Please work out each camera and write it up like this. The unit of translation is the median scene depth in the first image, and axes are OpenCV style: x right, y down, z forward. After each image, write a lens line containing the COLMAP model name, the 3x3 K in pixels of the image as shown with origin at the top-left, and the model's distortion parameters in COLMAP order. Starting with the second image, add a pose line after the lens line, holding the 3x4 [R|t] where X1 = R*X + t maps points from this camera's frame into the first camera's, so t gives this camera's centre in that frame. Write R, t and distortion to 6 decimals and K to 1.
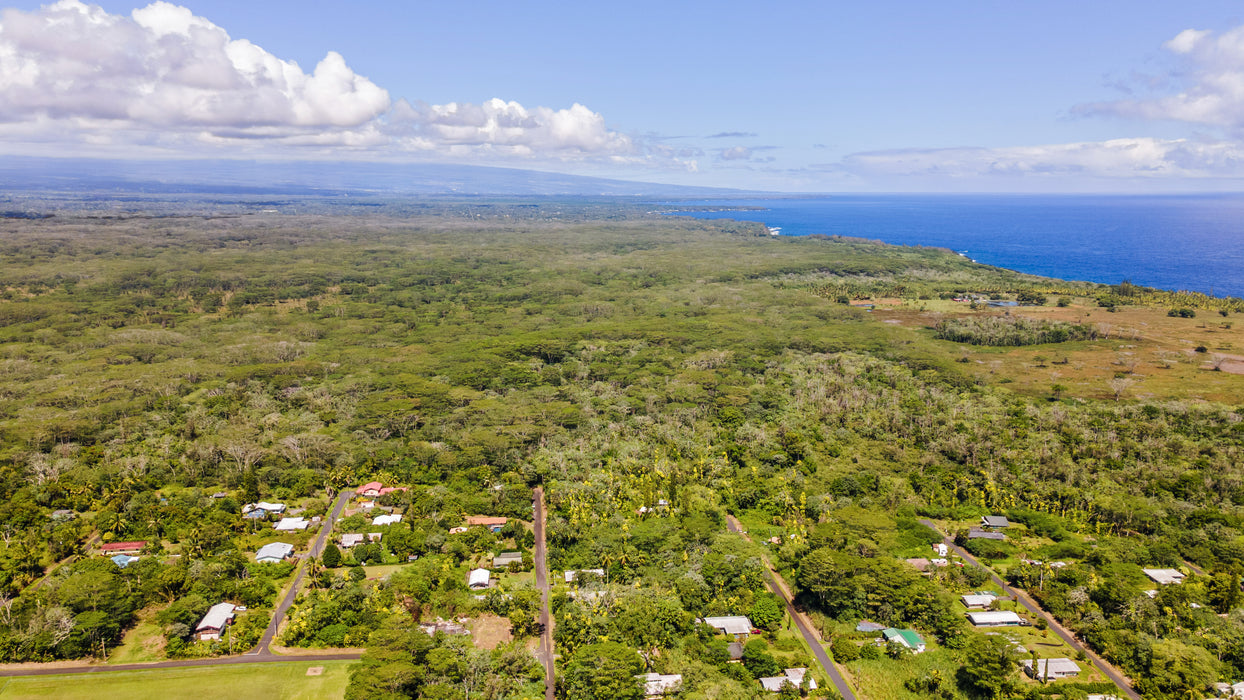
lens RADIAL K [[875.1, 0, 599.0], [0, 875.1, 347.4], [0, 0, 1]] dist [0.032627, 0.001827]
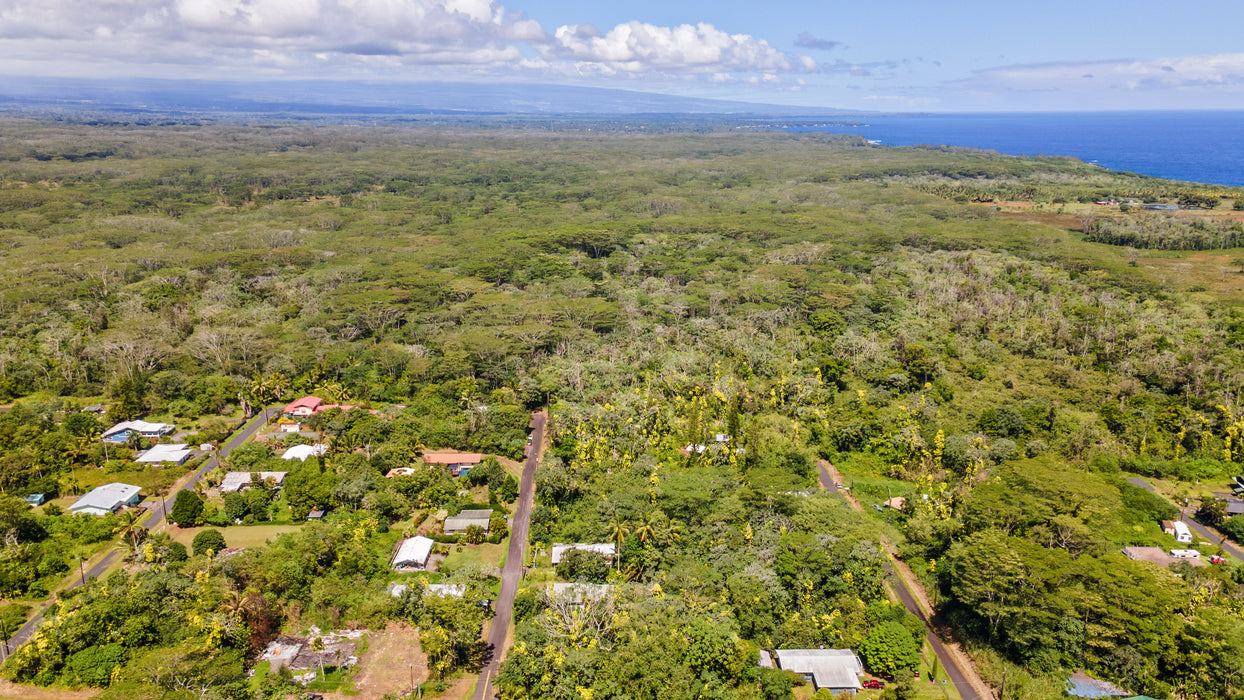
lens RADIAL K [[875.1, 0, 599.0], [0, 875.1, 347.4], [0, 0, 1]] dist [0.032627, 0.001827]
pose [[0.995235, 0.021942, -0.095004, 0.039970], [-0.013608, 0.996071, 0.087503, 0.048279], [0.096551, -0.085793, 0.991624, 0.319018]]
